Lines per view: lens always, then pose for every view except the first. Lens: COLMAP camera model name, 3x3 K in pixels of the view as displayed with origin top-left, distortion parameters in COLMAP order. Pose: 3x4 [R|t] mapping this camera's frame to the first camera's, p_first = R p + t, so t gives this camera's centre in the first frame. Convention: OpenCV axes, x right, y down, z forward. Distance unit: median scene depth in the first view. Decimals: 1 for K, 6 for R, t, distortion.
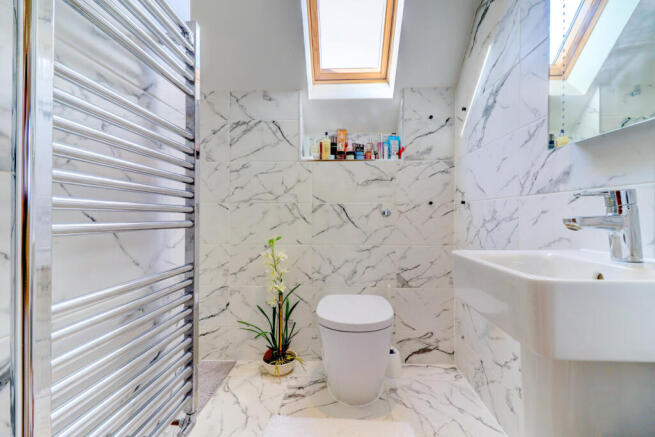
lens RADIAL K [[306.5, 0, 326.1], [0, 306.5, 215.8], [0, 0, 1]] dist [0.004016, -0.002465]
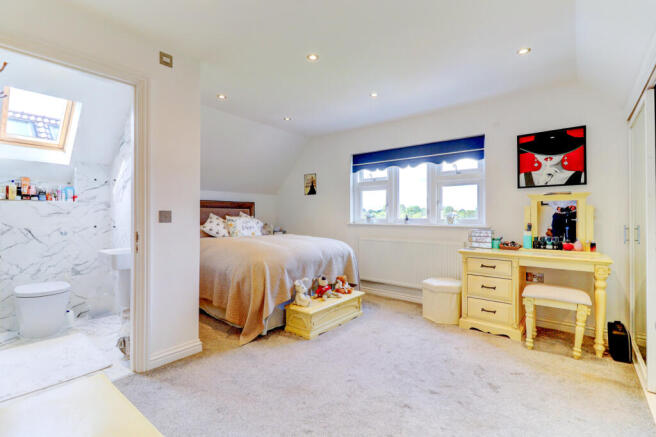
lens RADIAL K [[306.9, 0, 326.4], [0, 306.9, 217.6], [0, 0, 1]] dist [0.004016, -0.002465]
pose [[0.603243, 0.000324, 0.797557, -0.283003], [0.001027, 0.999999, -0.001183, -0.090430], [-0.797557, 0.001533, 0.603242, -1.177936]]
